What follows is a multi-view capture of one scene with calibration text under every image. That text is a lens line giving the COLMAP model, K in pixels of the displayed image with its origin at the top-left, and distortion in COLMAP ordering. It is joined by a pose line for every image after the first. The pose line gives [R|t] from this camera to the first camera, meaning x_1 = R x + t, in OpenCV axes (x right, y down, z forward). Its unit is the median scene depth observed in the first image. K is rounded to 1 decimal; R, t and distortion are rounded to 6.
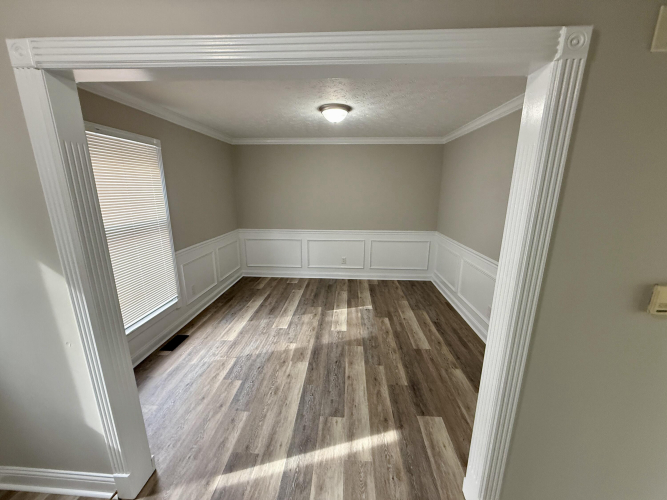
lens RADIAL K [[265.5, 0, 333.1], [0, 265.5, 249.8], [0, 0, 1]] dist [0.003644, 0.000301]
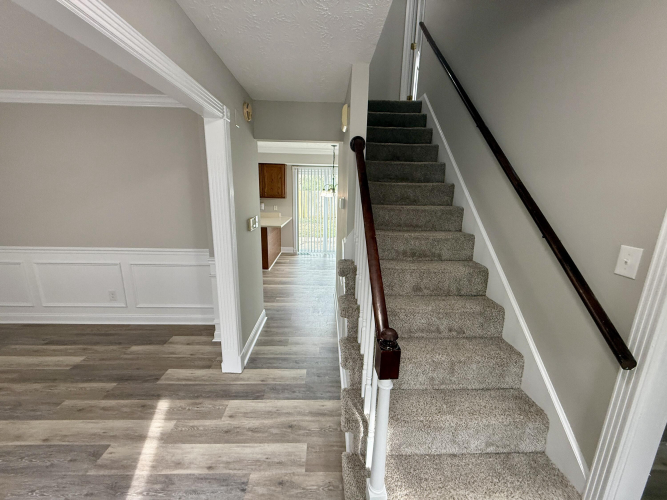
lens RADIAL K [[265.5, 0, 332.5], [0, 265.5, 250.1], [0, 0, 1]] dist [0.003644, 0.000301]
pose [[-0.090383, -0.225031, 0.970151, -0.693062], [0.207409, 0.948525, 0.239338, -0.014786], [-0.974070, 0.222850, -0.039056, 0.203342]]
